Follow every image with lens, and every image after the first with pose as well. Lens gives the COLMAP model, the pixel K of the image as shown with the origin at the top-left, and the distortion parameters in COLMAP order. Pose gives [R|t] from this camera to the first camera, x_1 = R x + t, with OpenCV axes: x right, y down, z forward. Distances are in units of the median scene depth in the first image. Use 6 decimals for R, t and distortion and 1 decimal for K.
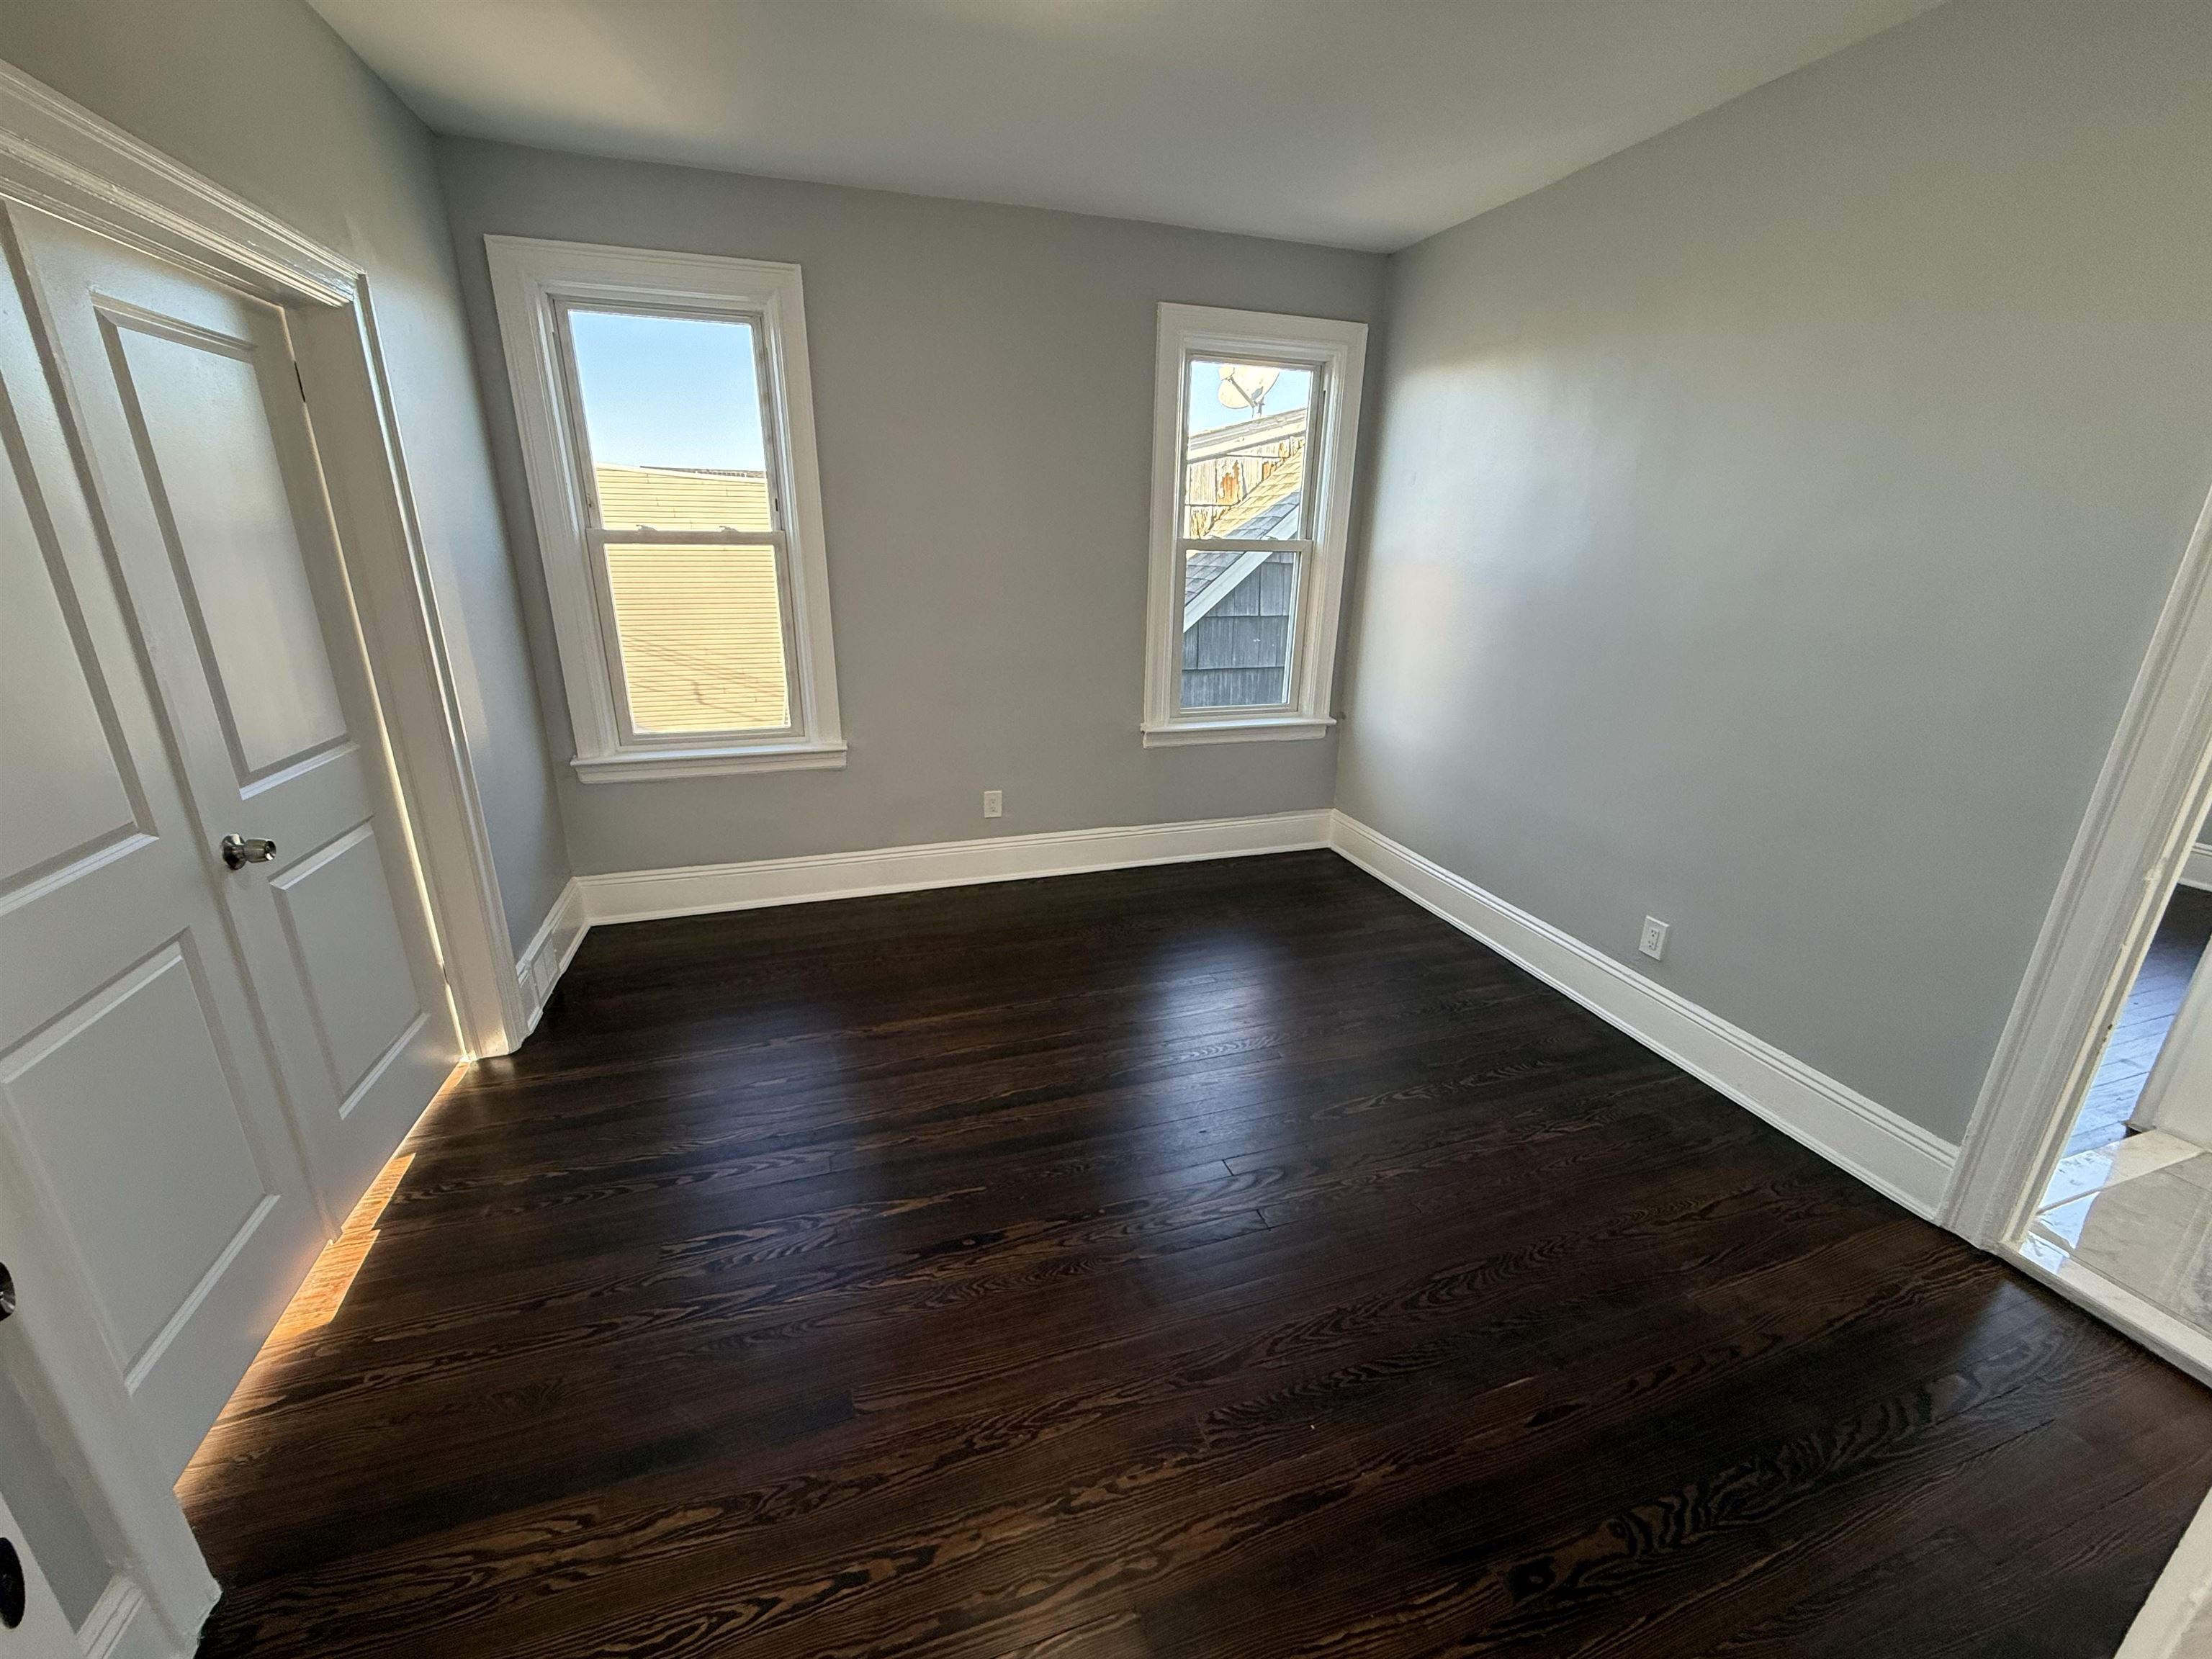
lens RADIAL K [[885.2, 0, 1099.5], [0, 885.2, 831.7], [0, 0, 1]] dist [0.001322, -0.000360]
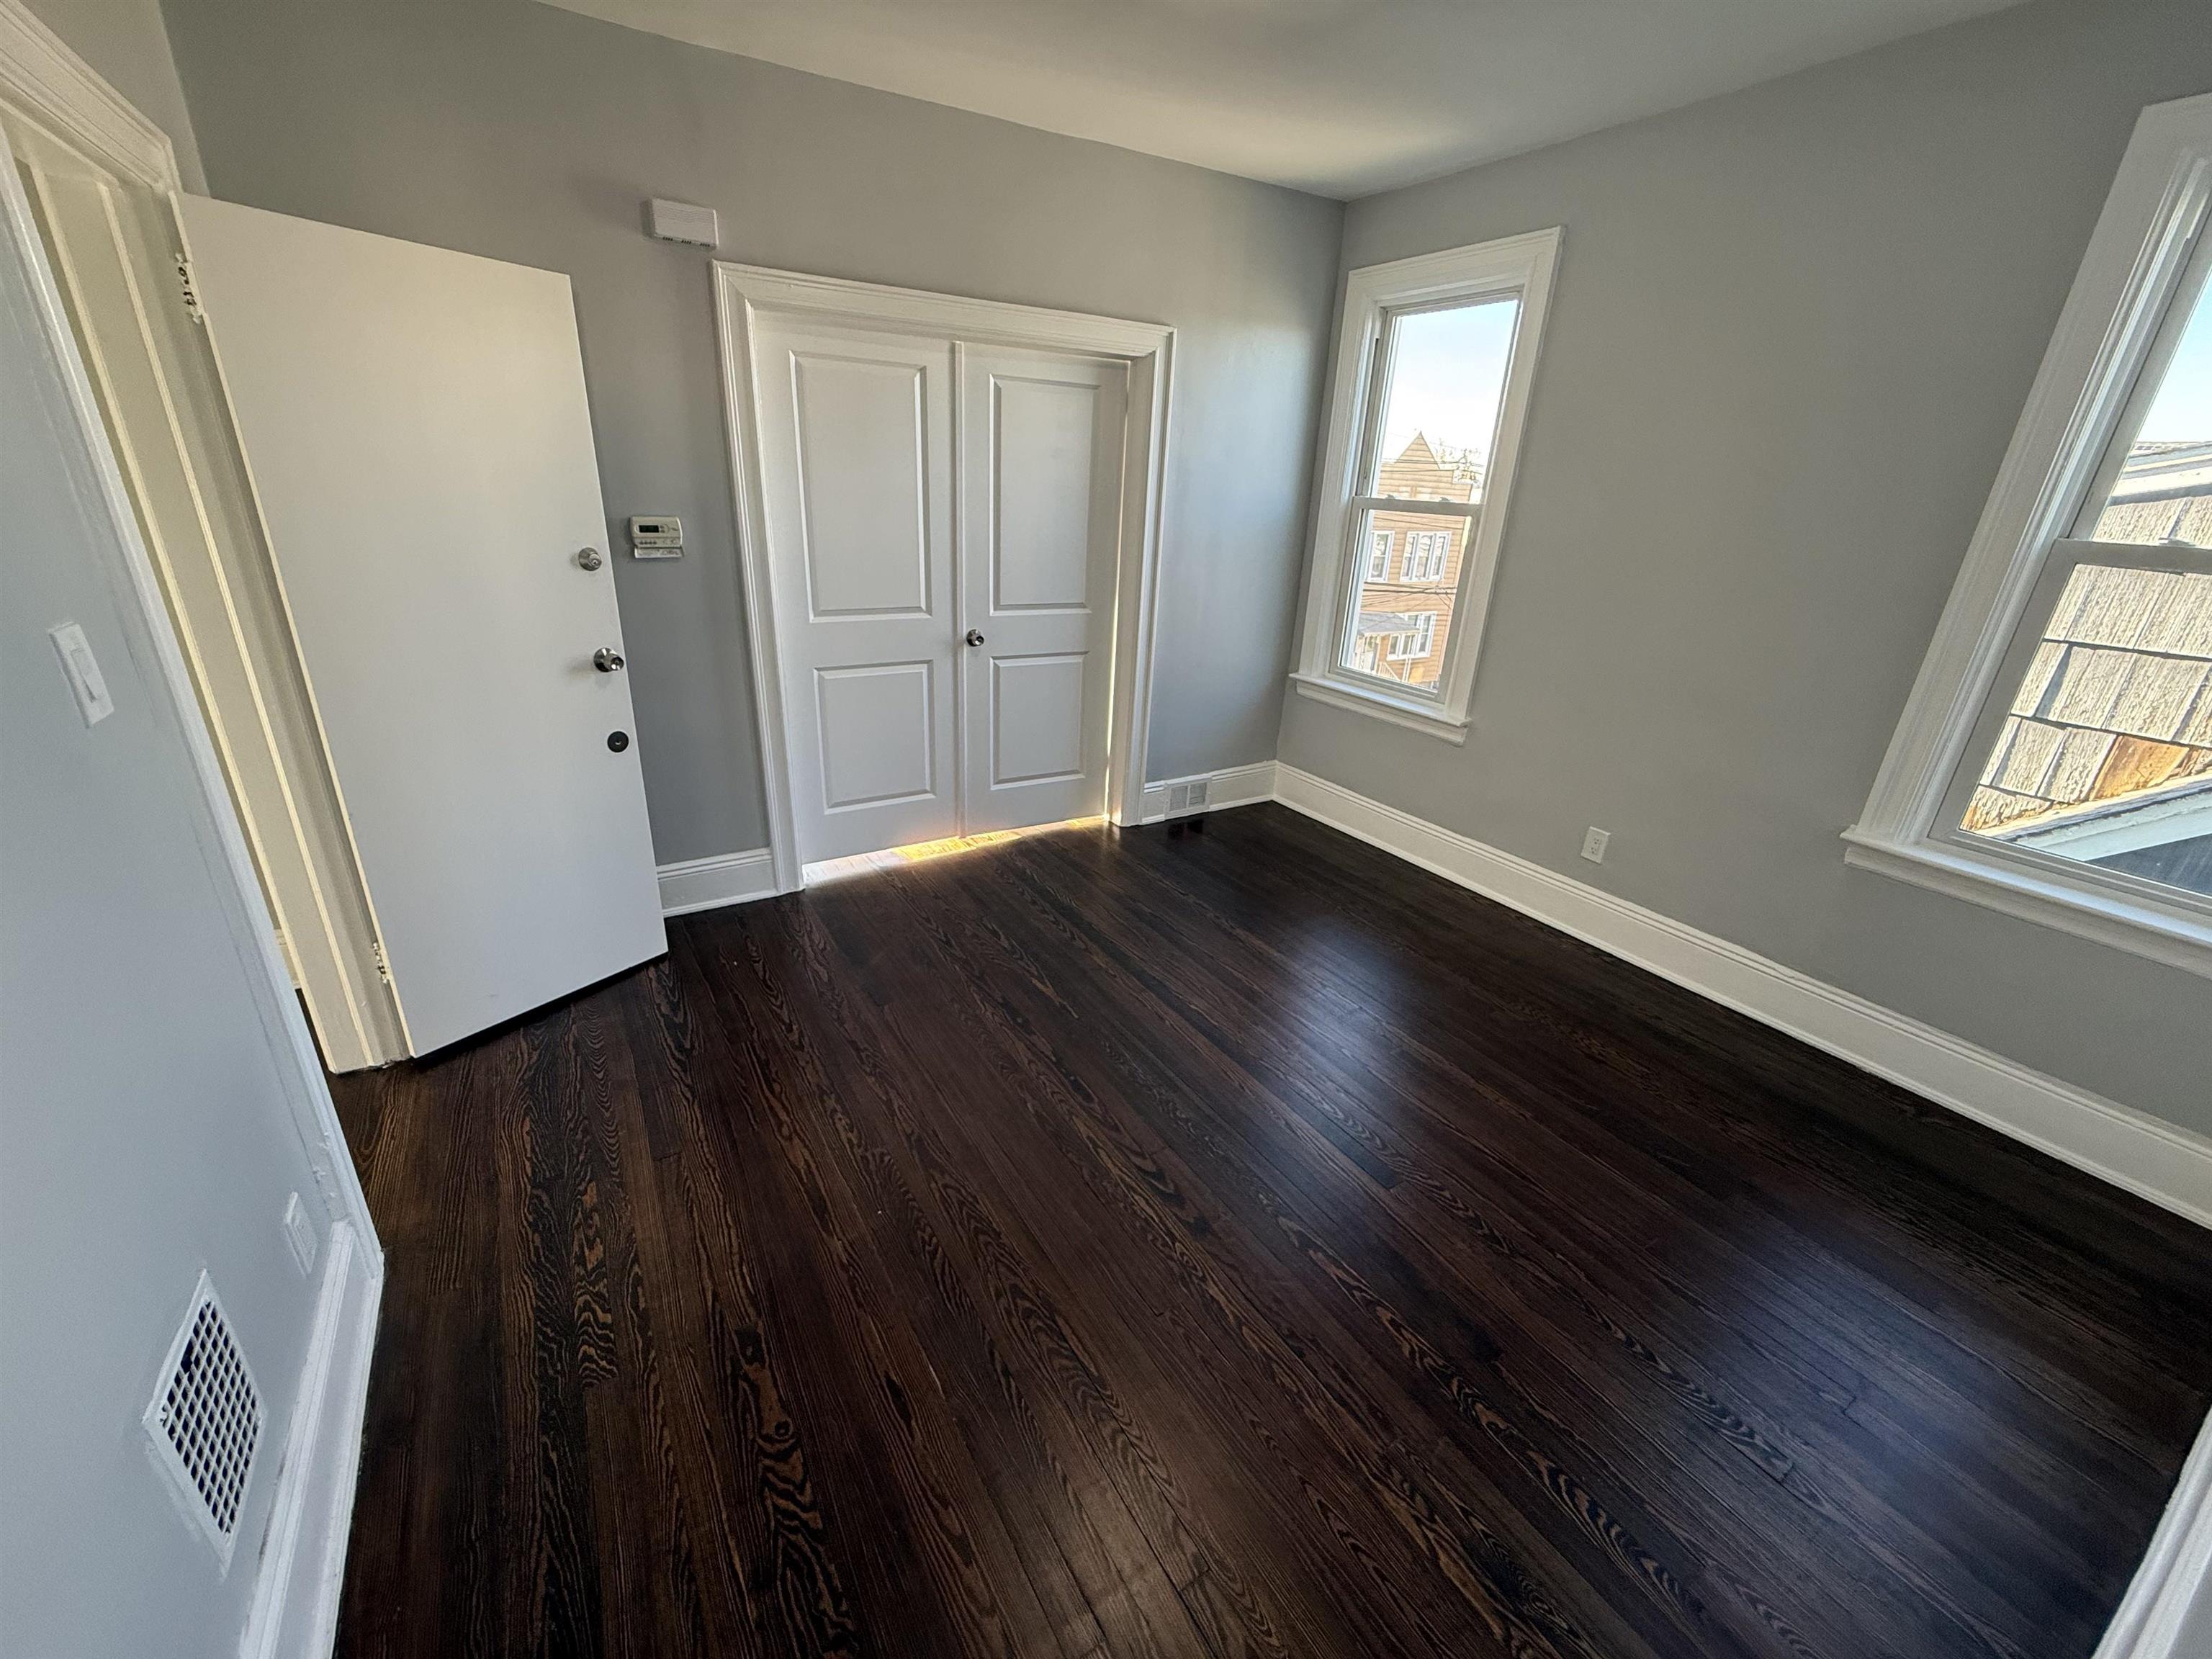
lens RADIAL K [[885.2, 0, 1102.4], [0, 885.2, 833.5], [0, 0, 1]] dist [0.001322, -0.000360]
pose [[0.231549, 0.361795, -0.903045, 1.034990], [-0.348006, 0.897650, 0.270402, -0.208916], [0.908448, 0.251654, 0.333757, 0.611503]]
